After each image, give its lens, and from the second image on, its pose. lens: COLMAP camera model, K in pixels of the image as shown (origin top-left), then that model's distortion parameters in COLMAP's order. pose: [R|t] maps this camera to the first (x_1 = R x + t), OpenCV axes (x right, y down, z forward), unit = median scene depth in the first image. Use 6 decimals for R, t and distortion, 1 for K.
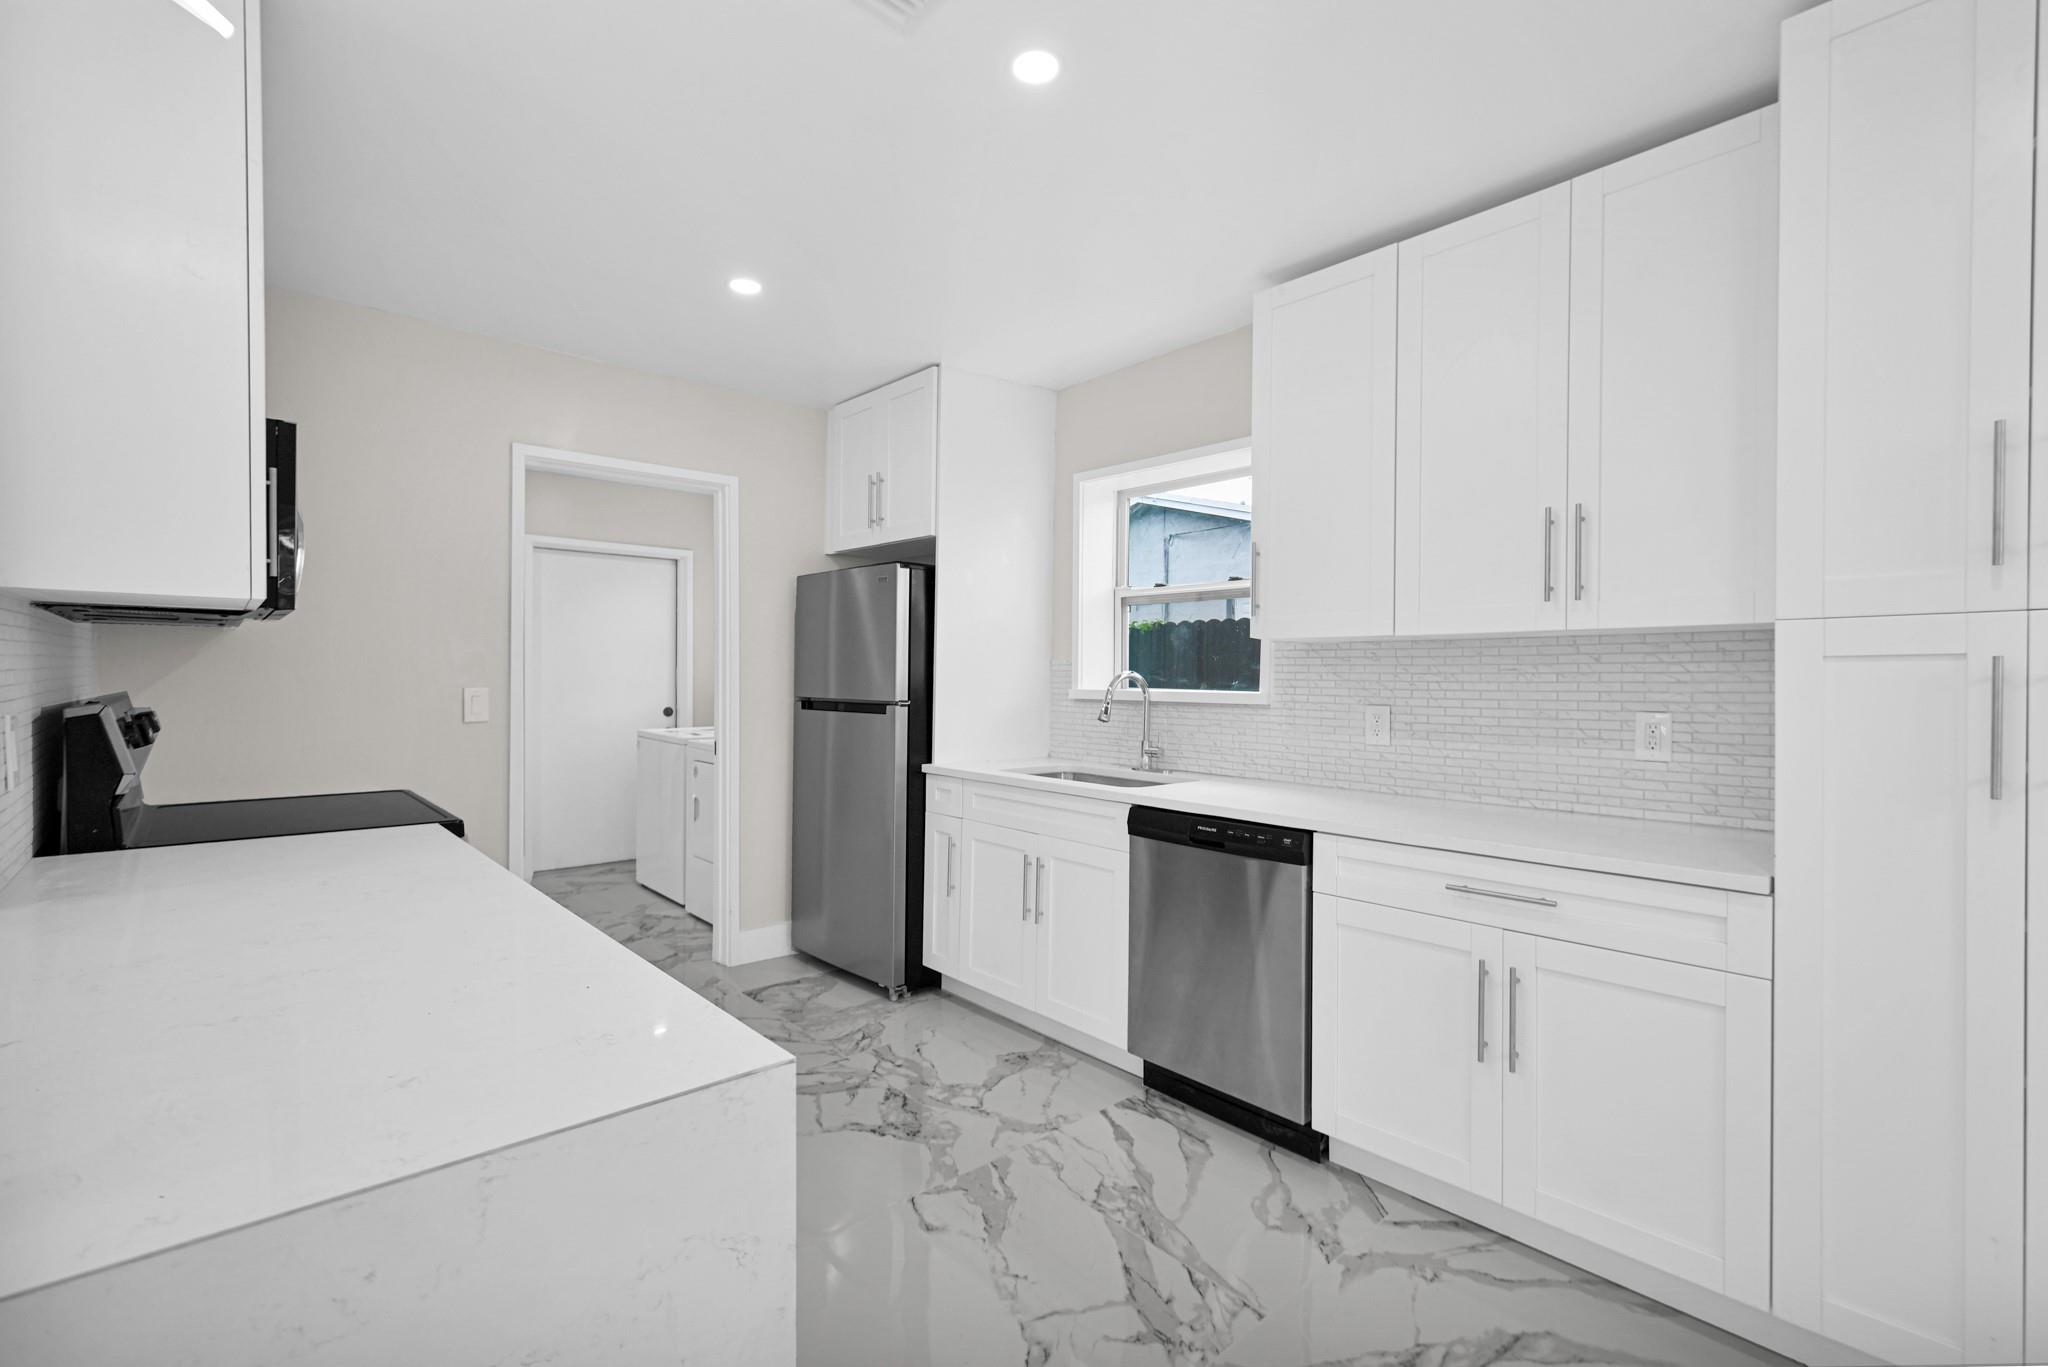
lens RADIAL K [[910.8, 0, 1028.8], [0, 910.8, 686.7], [0, 0, 1]] dist [-0.000674, 0.000017]
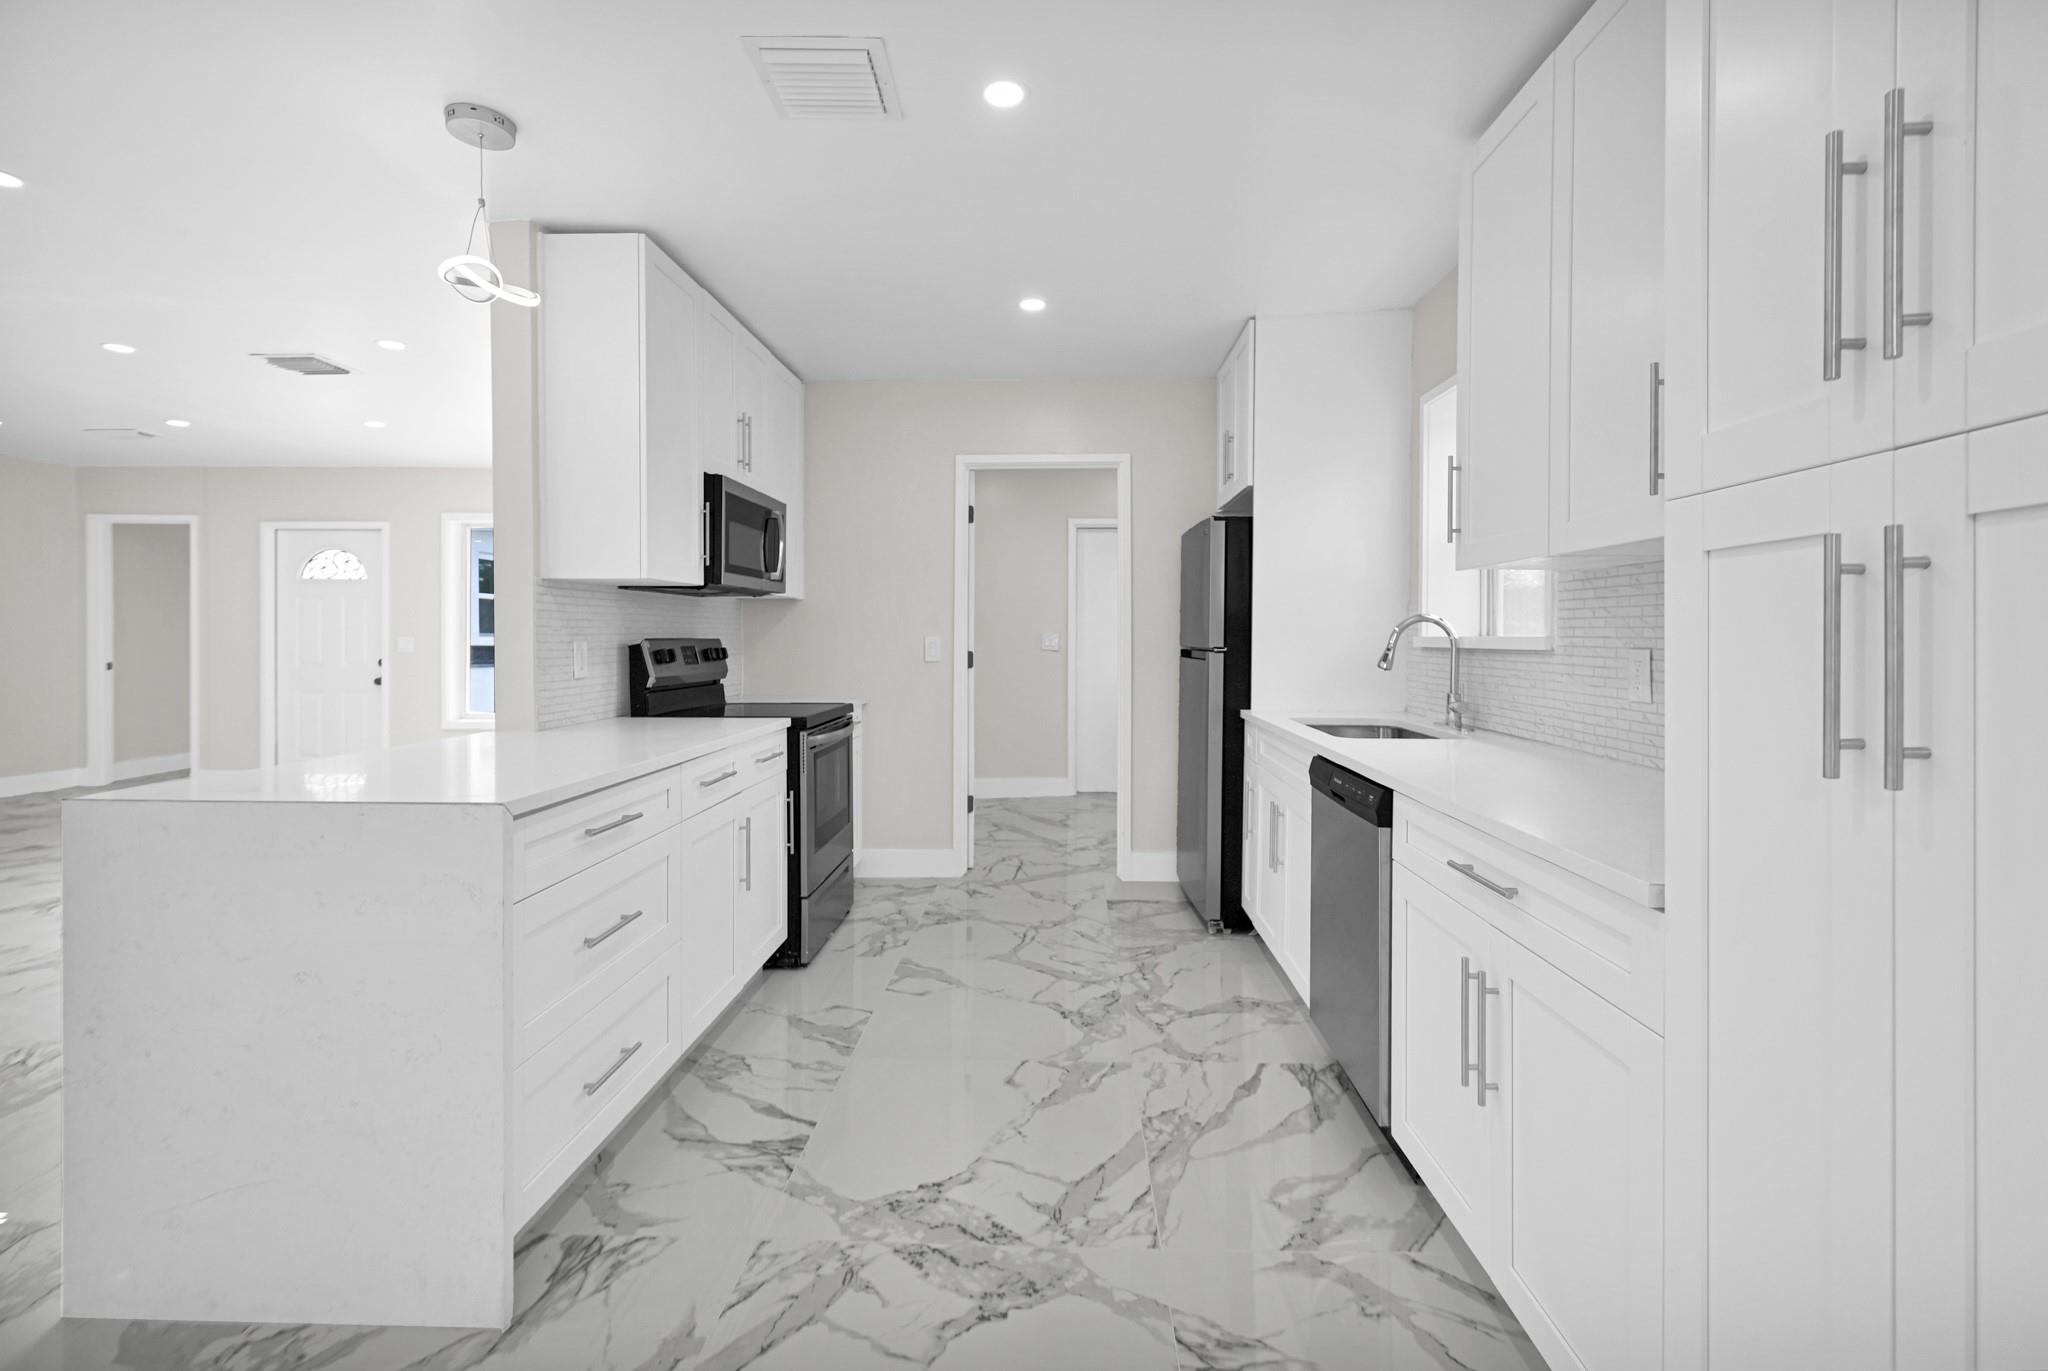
lens RADIAL K [[926.6, 0, 1037.7], [0, 926.6, 645.9], [0, 0, 1]] dist [0.001661, -0.000266]
pose [[0.723992, -0.000031, -0.689808, 0.502173], [-0.004250, 0.999981, -0.004506, 0.021565], [0.689795, 0.006194, 0.723978, 0.098771]]
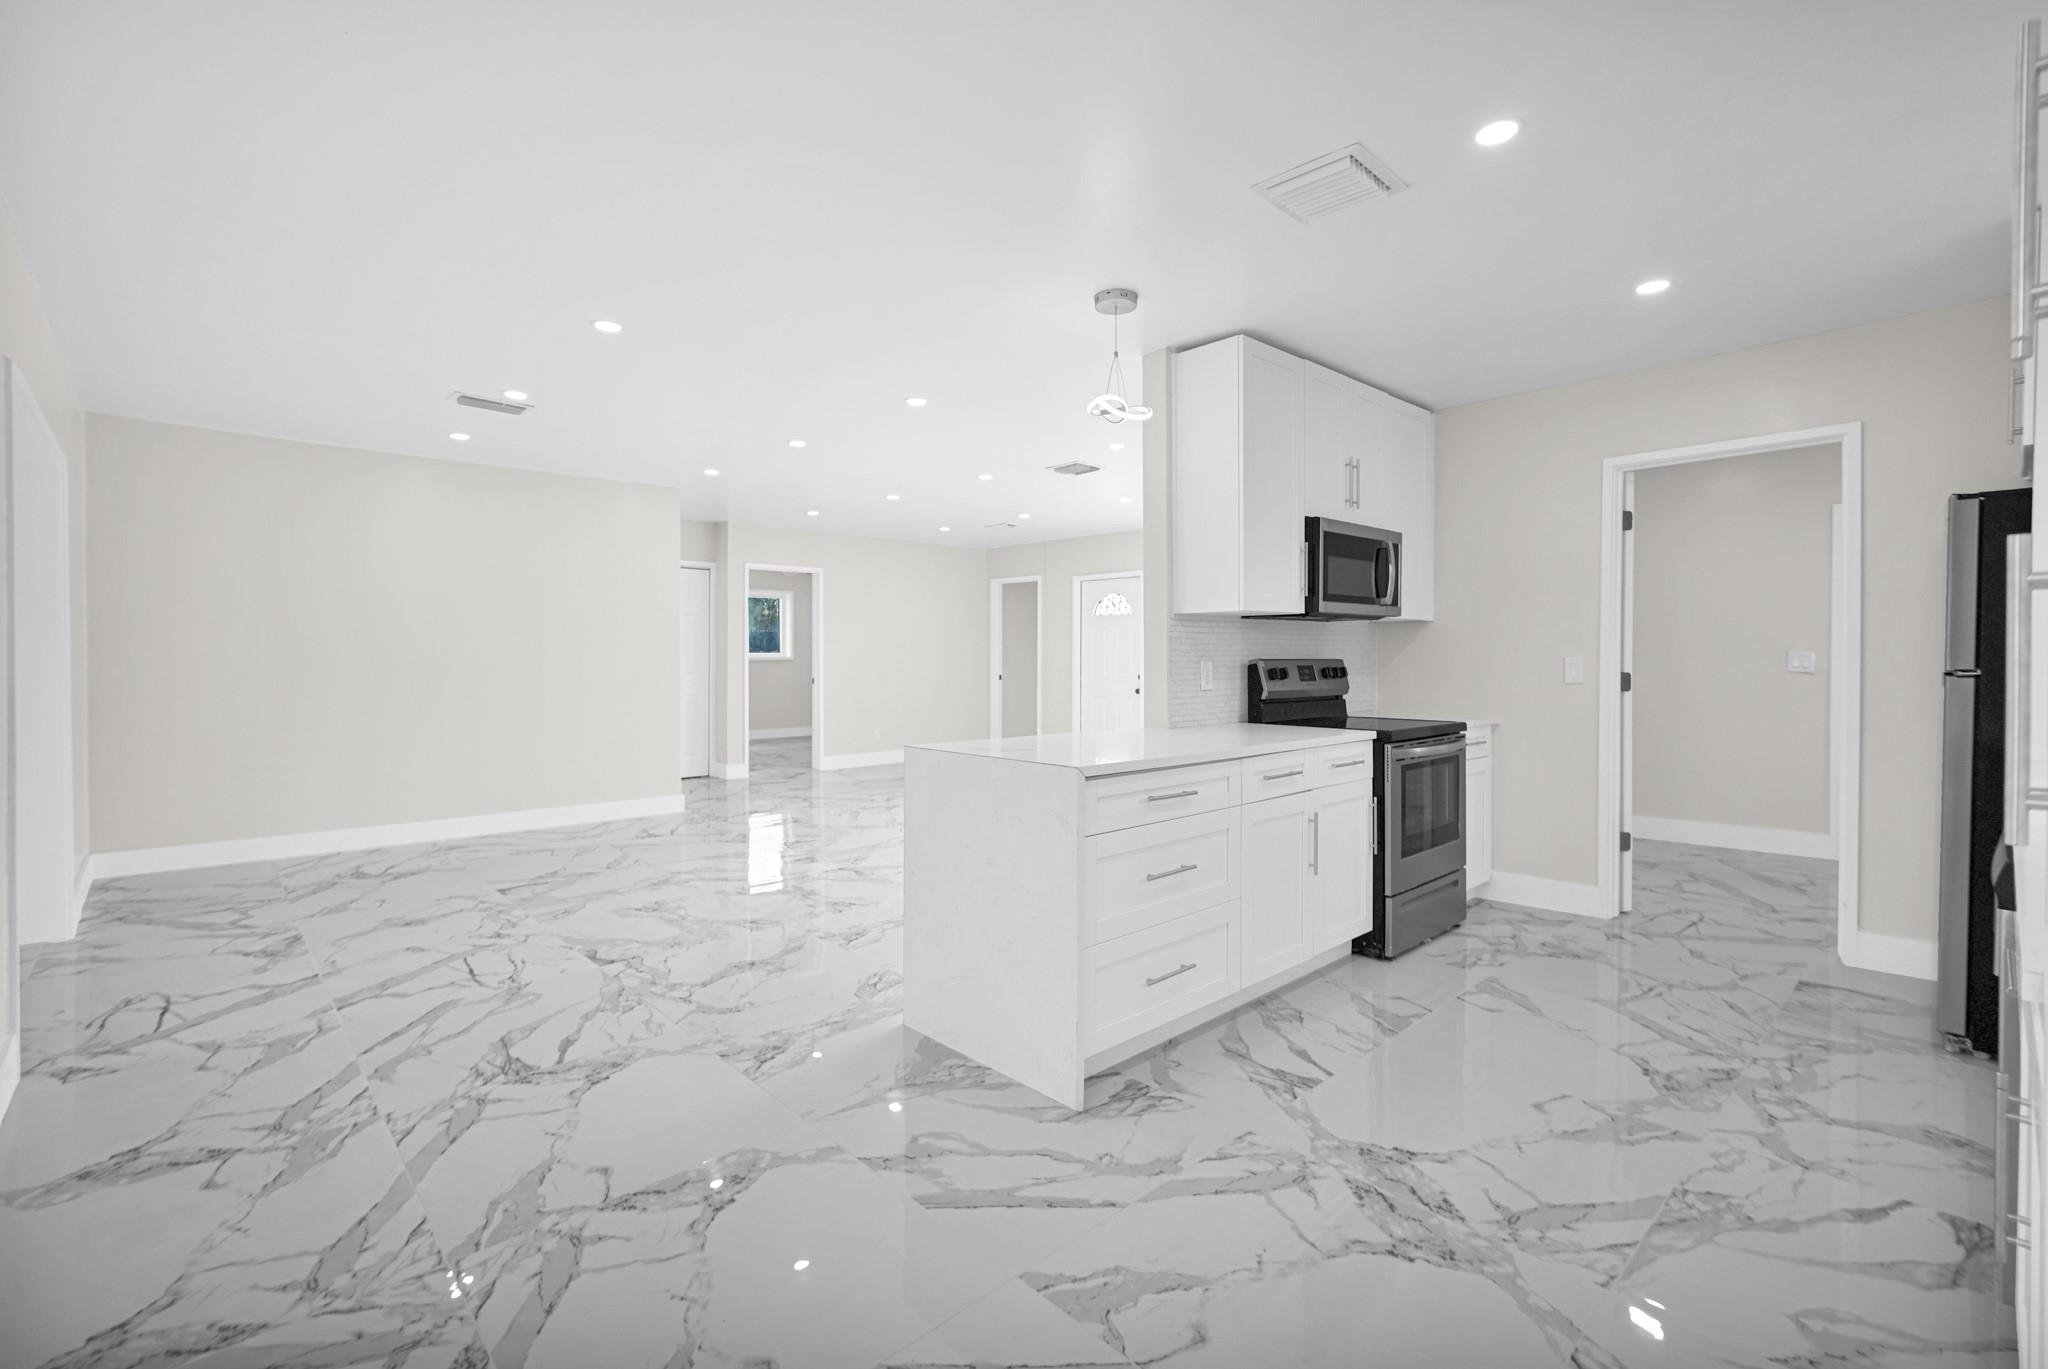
lens RADIAL K [[907.7, 0, 1023.2], [0, 907.7, 663.0], [0, 0, 1]] dist [-0.000767, -0.000140]
pose [[0.016208, -0.000932, -0.999868, 0.703821], [-0.010053, 0.999949, -0.001095, 0.020643], [0.999818, 0.010069, 0.016197, 0.208785]]
